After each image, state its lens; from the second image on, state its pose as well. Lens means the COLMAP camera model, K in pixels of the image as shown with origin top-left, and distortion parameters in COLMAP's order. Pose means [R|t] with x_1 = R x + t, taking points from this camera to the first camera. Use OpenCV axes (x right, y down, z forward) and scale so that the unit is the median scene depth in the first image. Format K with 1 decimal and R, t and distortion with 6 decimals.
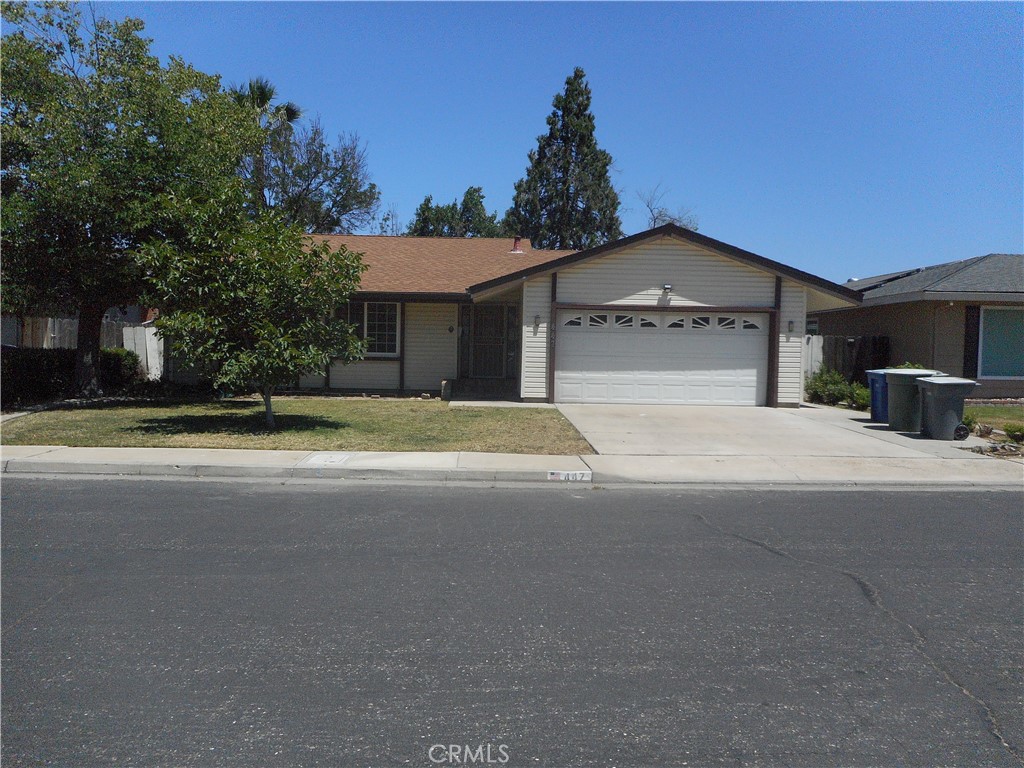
lens RADIAL K [[762.8, 0, 512.0], [0, 762.8, 384.0], [0, 0, 1]] dist [-0.001591, -0.003791]
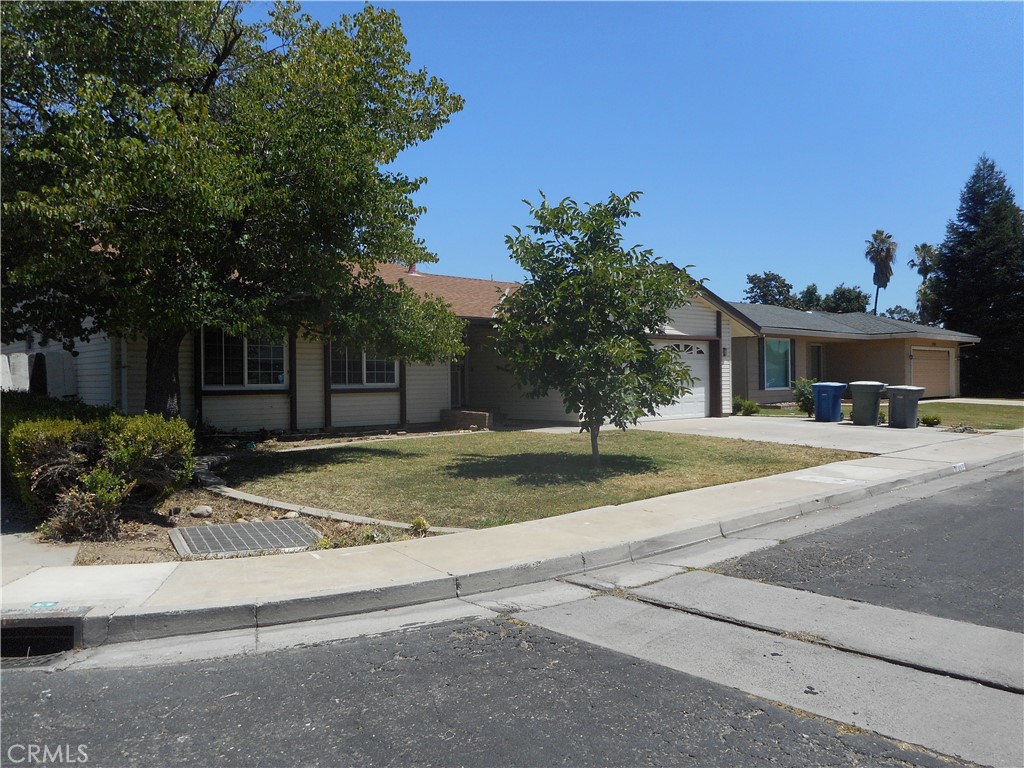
lens RADIAL K [[758.4, 0, 540.2], [0, 758.4, 385.6], [0, 0, 1]] dist [-0.001340, -0.000858]
pose [[0.748458, -0.030824, 0.662465, -0.680630], [0.050466, 0.998670, -0.010550, -0.022455], [-0.661259, 0.041328, 0.749019, 0.270730]]
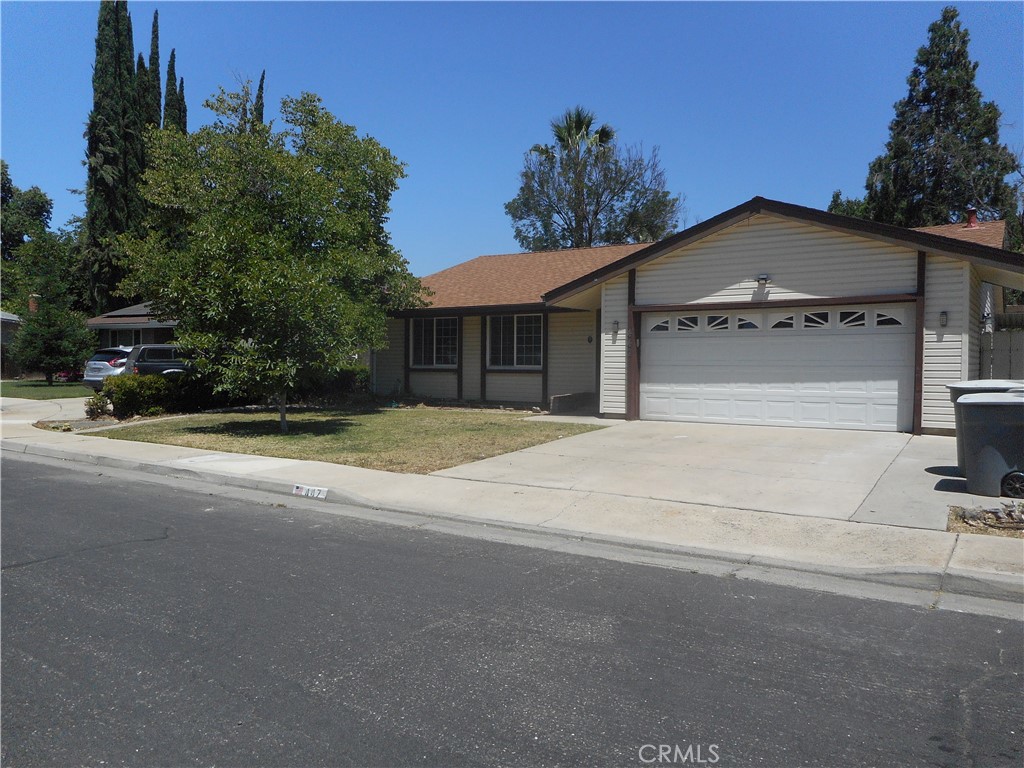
lens RADIAL K [[762.8, 0, 512.0], [0, 762.8, 384.0], [0, 0, 1]] dist [-0.001591, -0.003791]
pose [[0.802531, 0.000061, -0.596611, 0.461151], [-0.011294, 0.999822, -0.015089, -0.001406], [0.596504, 0.018848, 0.802389, 0.208088]]
